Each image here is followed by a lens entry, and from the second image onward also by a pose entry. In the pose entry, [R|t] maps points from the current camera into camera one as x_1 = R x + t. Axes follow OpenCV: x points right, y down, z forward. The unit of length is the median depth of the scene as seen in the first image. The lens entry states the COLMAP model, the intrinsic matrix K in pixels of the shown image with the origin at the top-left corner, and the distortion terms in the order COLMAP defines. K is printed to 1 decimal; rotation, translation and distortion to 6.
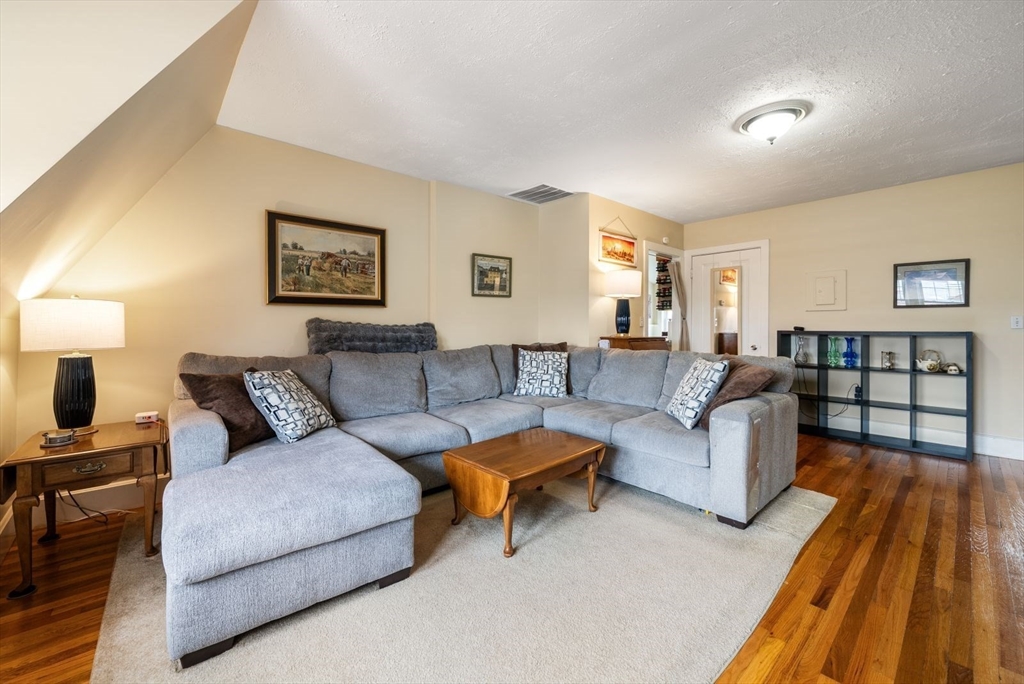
lens RADIAL K [[412.1, 0, 496.2], [0, 412.1, 327.8], [0, 0, 1]] dist [-0.001998, -0.000495]
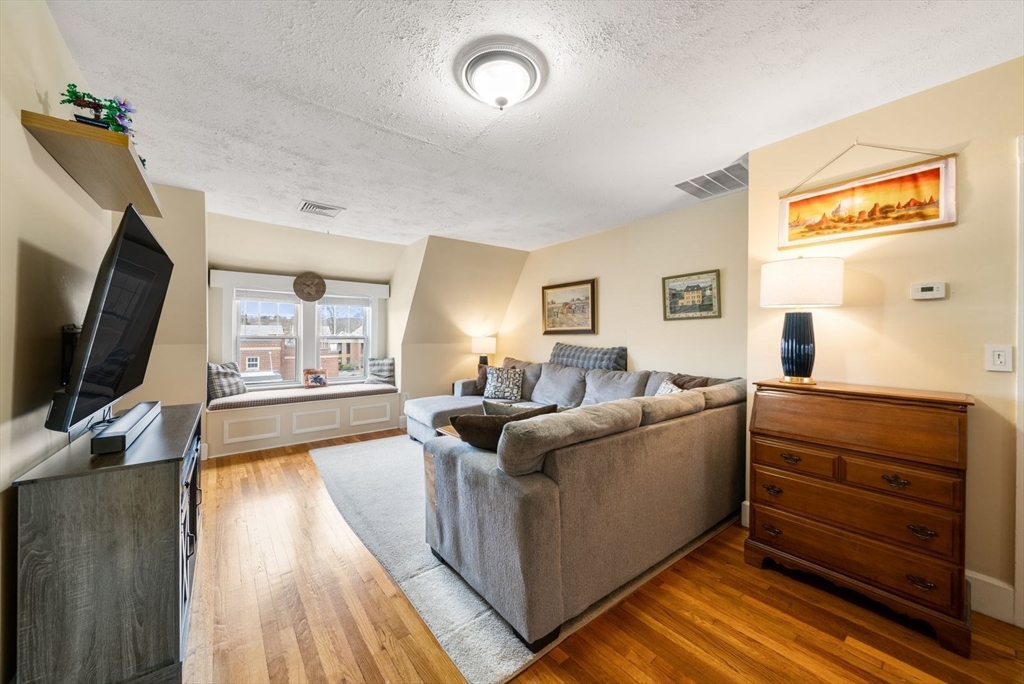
lens RADIAL K [[363.9, 0, 510.8], [0, 363.9, 338.2], [0, 0, 1]] dist [-0.002956, -0.000823]
pose [[-0.038932, 0.004836, -0.999230, 0.911974], [-0.008345, 0.999952, 0.005165, -0.040655], [0.999207, 0.008540, -0.038890, 0.737464]]
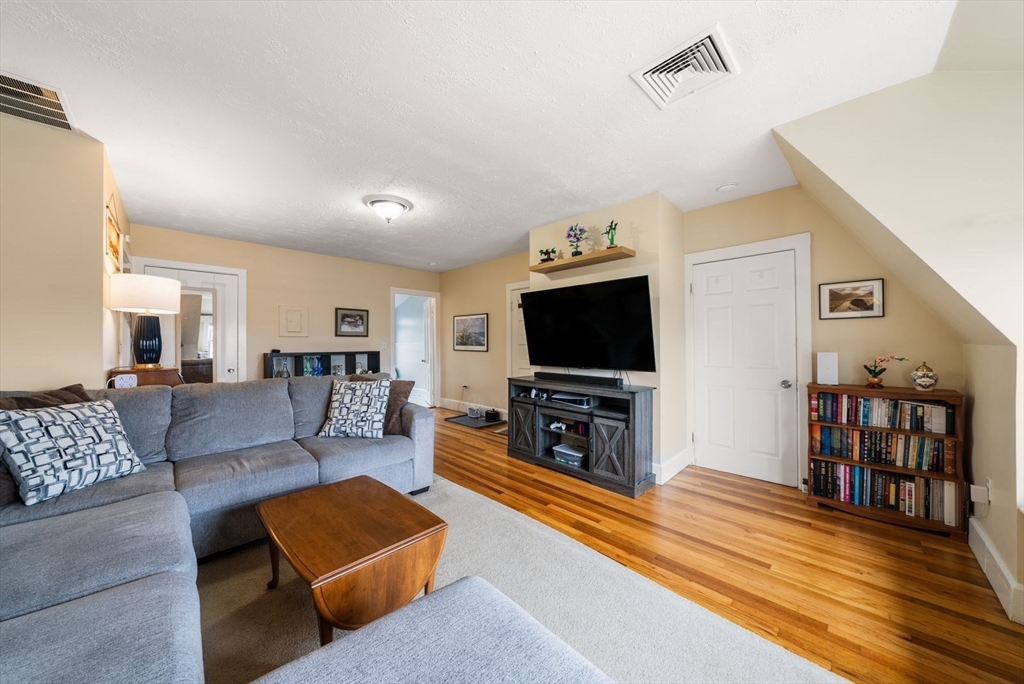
lens RADIAL K [[349.8, 0, 509.4], [0, 349.8, 344.2], [0, 0, 1]] dist [-0.007340, 0.000980]
pose [[-0.071287, -0.003874, 0.997448, -0.394645], [0.007640, 0.999961, 0.004430, -0.020682], [-0.997427, 0.007937, -0.071255, 0.474722]]
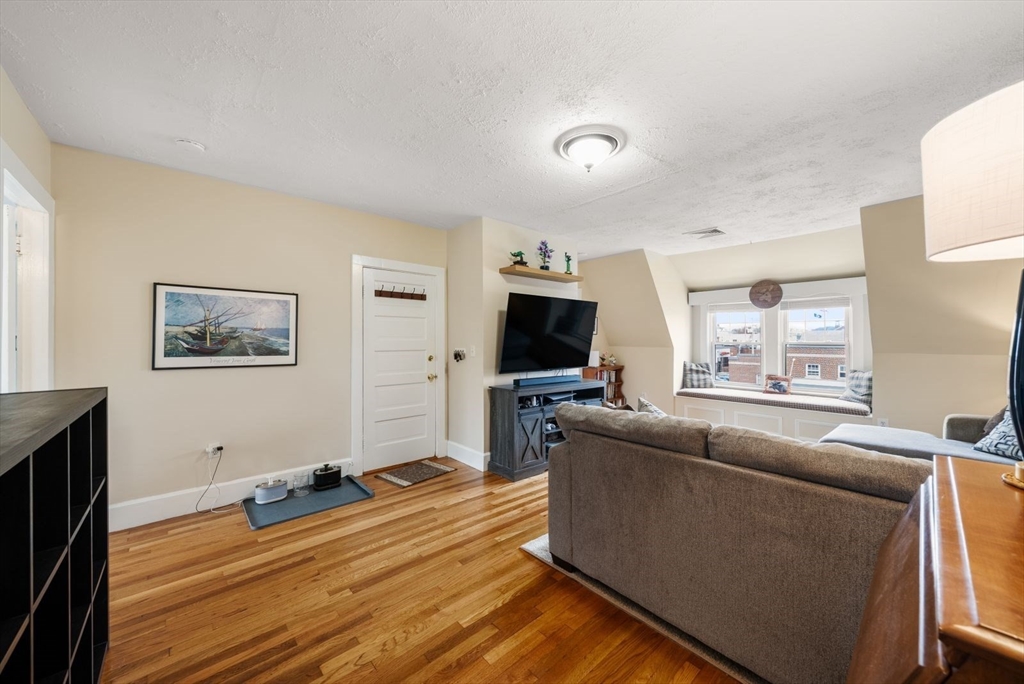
lens RADIAL K [[375.6, 0, 509.3], [0, 375.6, 338.5], [0, 0, 1]] dist [-0.001227, -0.000848]
pose [[-0.999902, -0.002927, -0.013708, 0.610356], [-0.002917, 0.999995, -0.000763, -0.044832], [0.013710, -0.000723, -0.999906, 1.309888]]
